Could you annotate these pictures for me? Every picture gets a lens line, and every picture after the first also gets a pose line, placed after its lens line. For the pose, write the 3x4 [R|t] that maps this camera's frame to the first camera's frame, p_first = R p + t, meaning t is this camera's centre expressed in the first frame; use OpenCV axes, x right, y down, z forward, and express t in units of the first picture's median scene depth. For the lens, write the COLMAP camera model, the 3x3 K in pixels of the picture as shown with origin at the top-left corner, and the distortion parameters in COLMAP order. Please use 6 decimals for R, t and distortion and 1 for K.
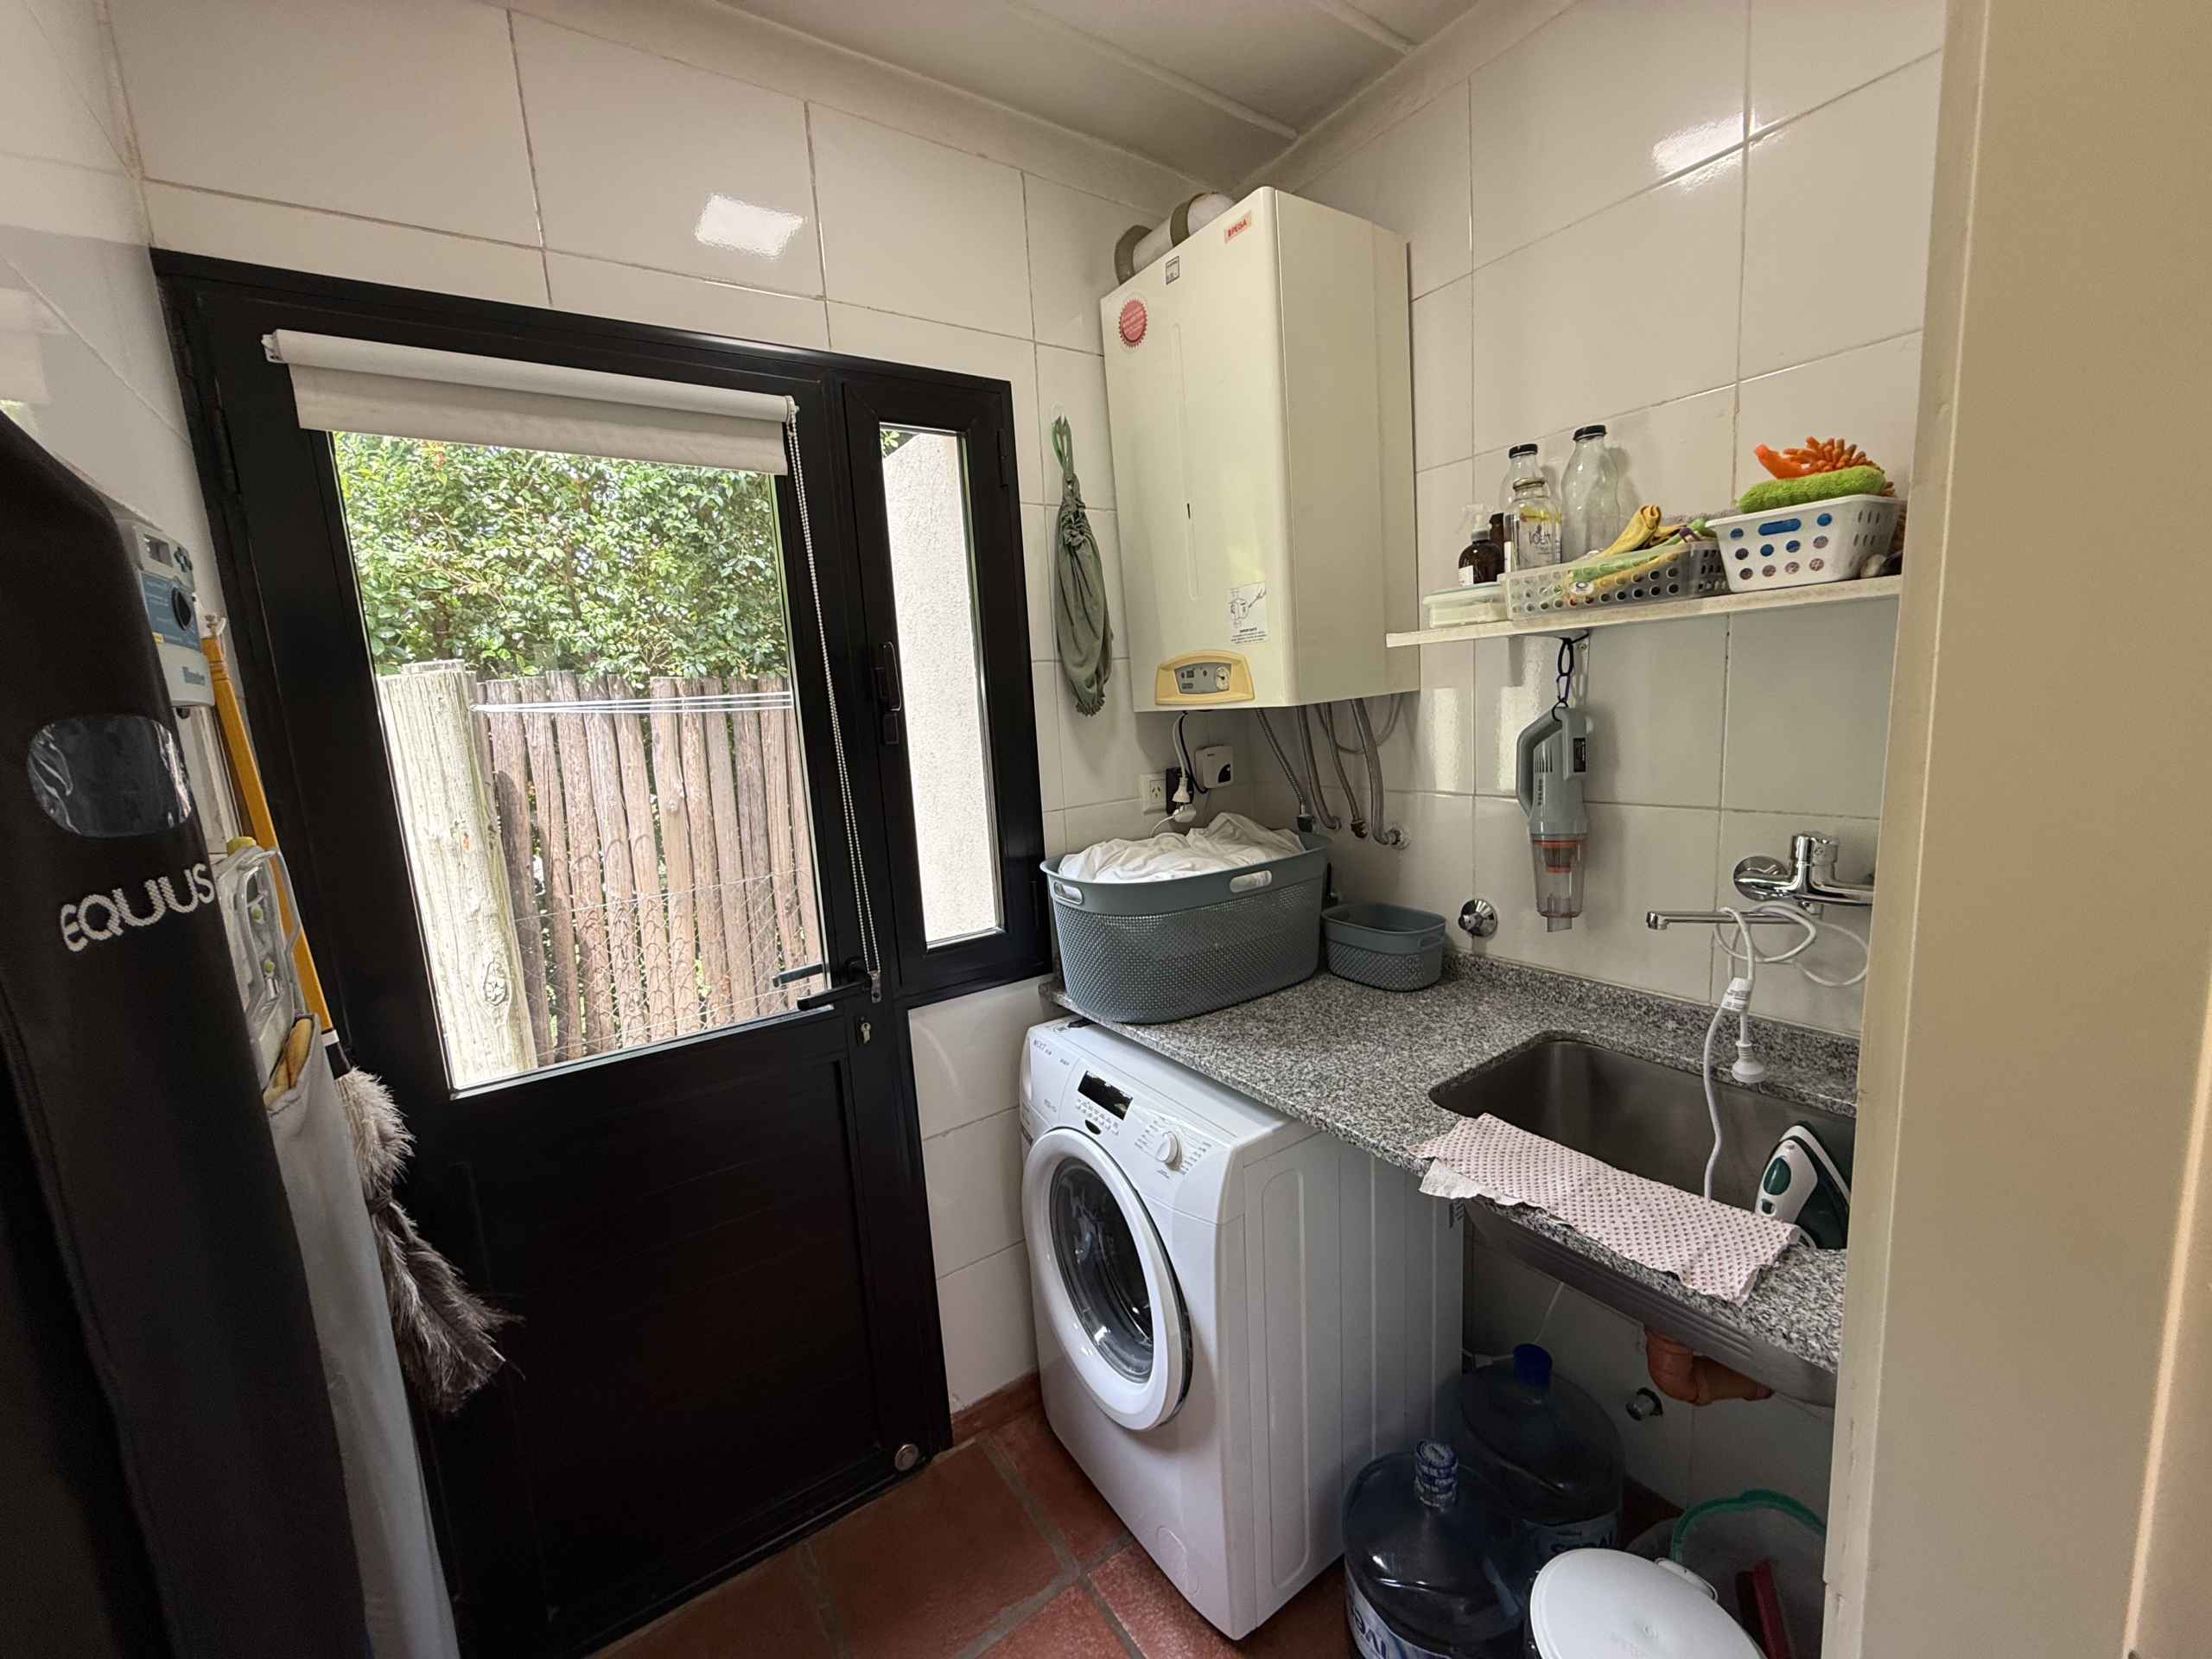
lens RADIAL K [[893.5, 0, 1100.4], [0, 893.5, 834.2], [0, 0, 1]] dist [0.002610, 0.000172]
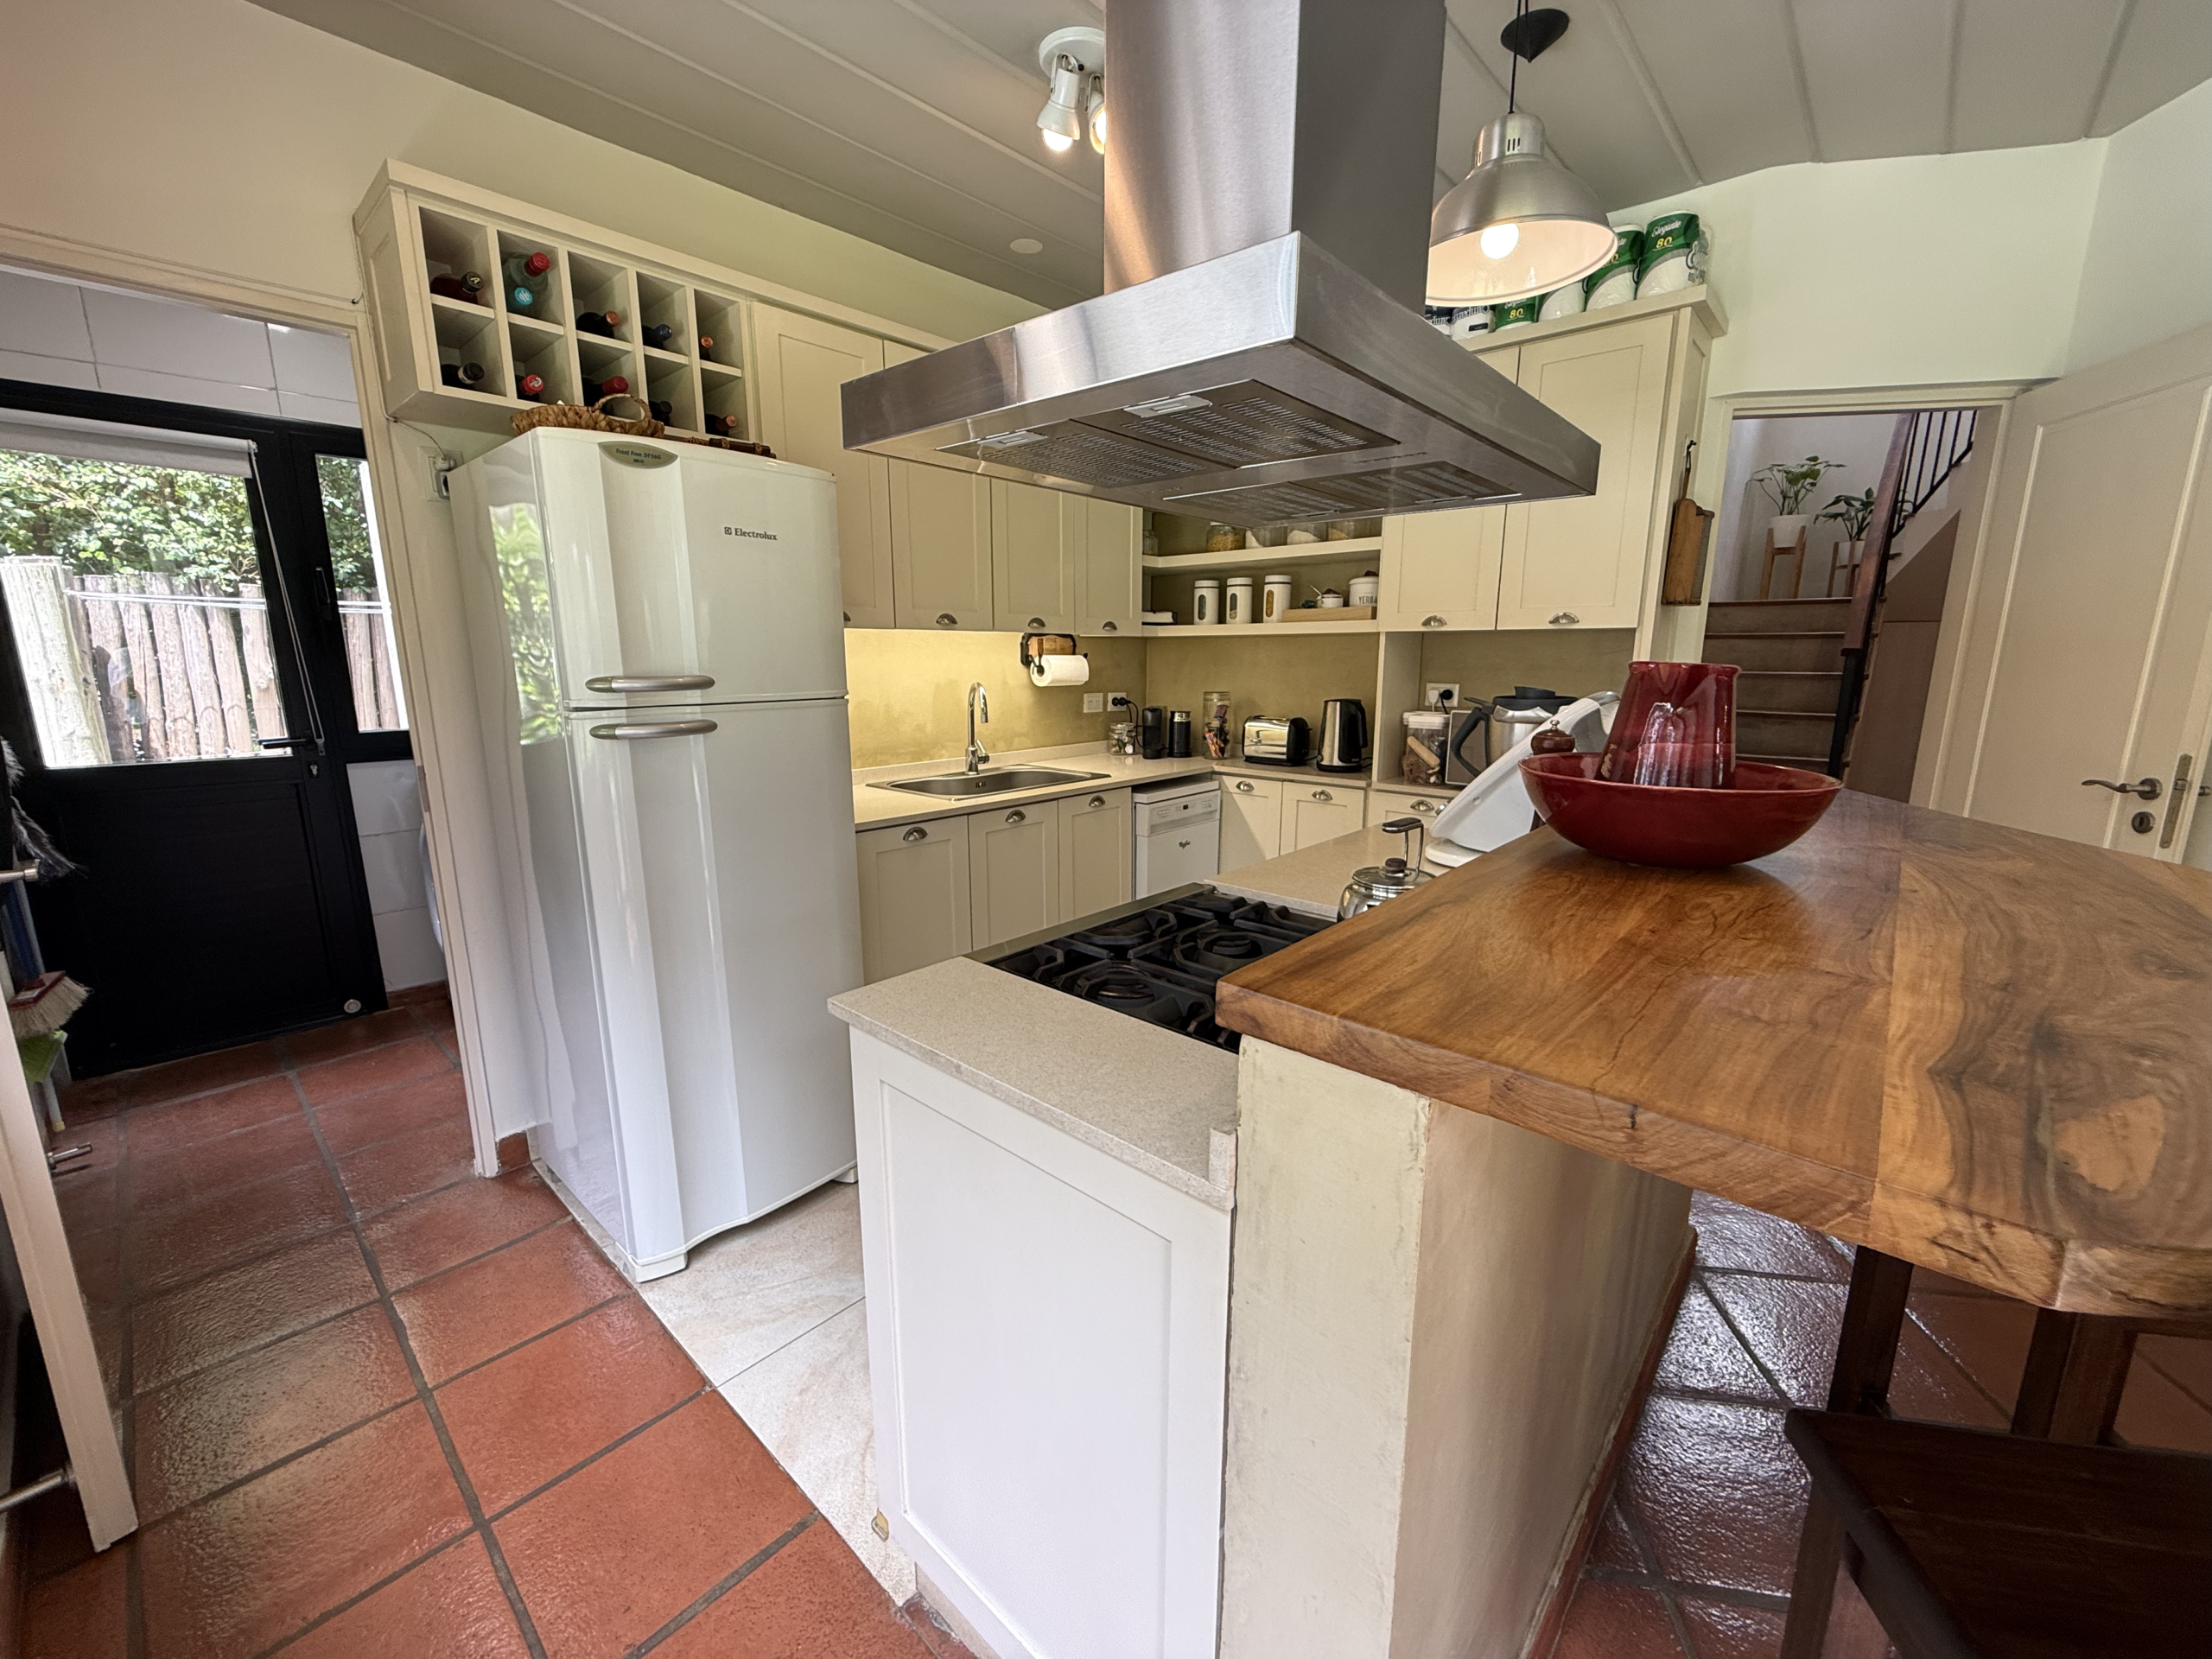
lens RADIAL K [[882.6, 0, 1106.0], [0, 882.6, 829.5], [0, 0, 1]] dist [-0.002138, -0.000298]
pose [[0.970716, 0.019678, 0.239423, 0.456934], [-0.027700, 0.999160, 0.030189, 0.118311], [-0.238628, -0.035937, 0.970446, -0.609356]]
